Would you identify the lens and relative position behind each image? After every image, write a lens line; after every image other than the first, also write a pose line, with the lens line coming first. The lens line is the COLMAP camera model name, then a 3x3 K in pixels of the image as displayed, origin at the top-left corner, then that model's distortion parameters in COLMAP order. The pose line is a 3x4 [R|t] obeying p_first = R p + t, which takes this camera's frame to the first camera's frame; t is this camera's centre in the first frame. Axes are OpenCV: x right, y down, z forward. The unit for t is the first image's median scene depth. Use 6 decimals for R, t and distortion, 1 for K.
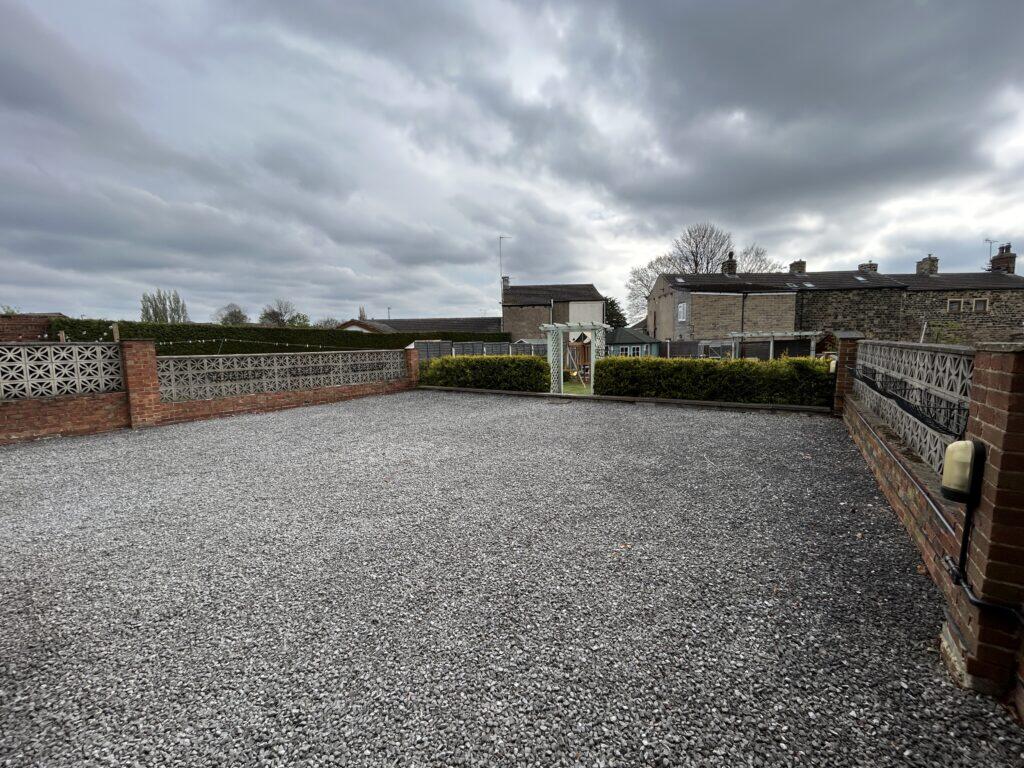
lens RADIAL K [[415.7, 0, 512.0], [0, 415.7, 384.0], [0, 0, 1]] dist [0.009455, 0.000045]
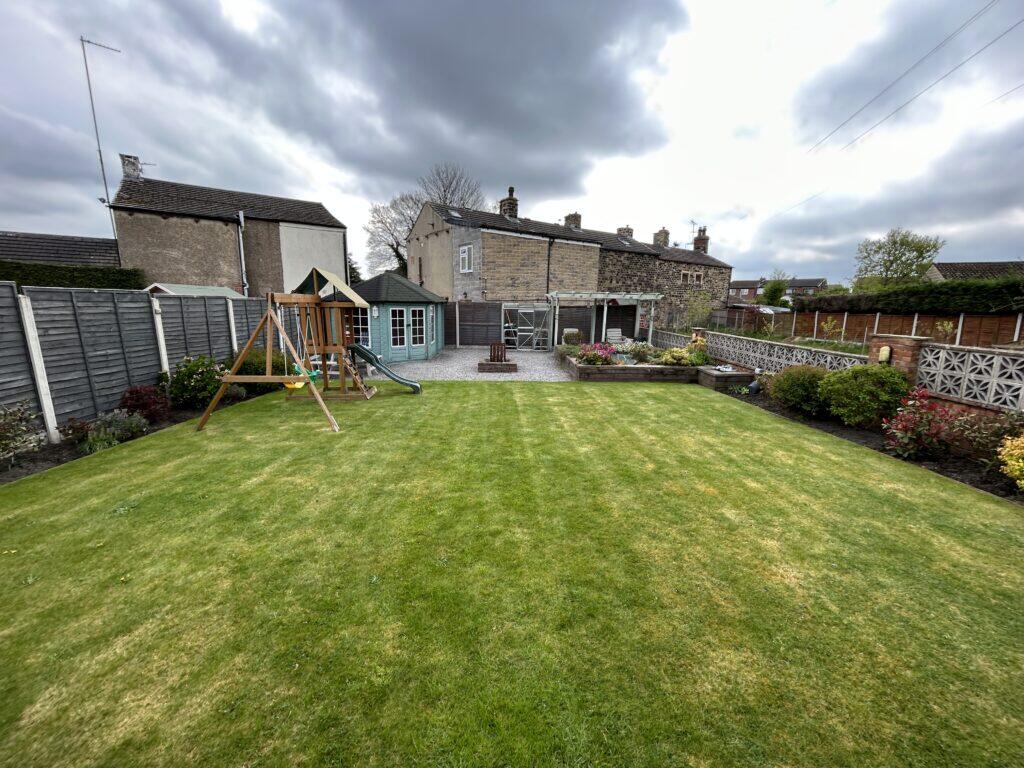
lens RADIAL K [[415.7, 0, 512.0], [0, 415.7, 384.0], [0, 0, 1]] dist [0.009455, 0.000045]
pose [[0.815628, -0.076511, 0.573496, 0.054945], [0.020725, 0.994445, 0.103196, -0.033090], [-0.578206, -0.072284, 0.812683, 0.348856]]
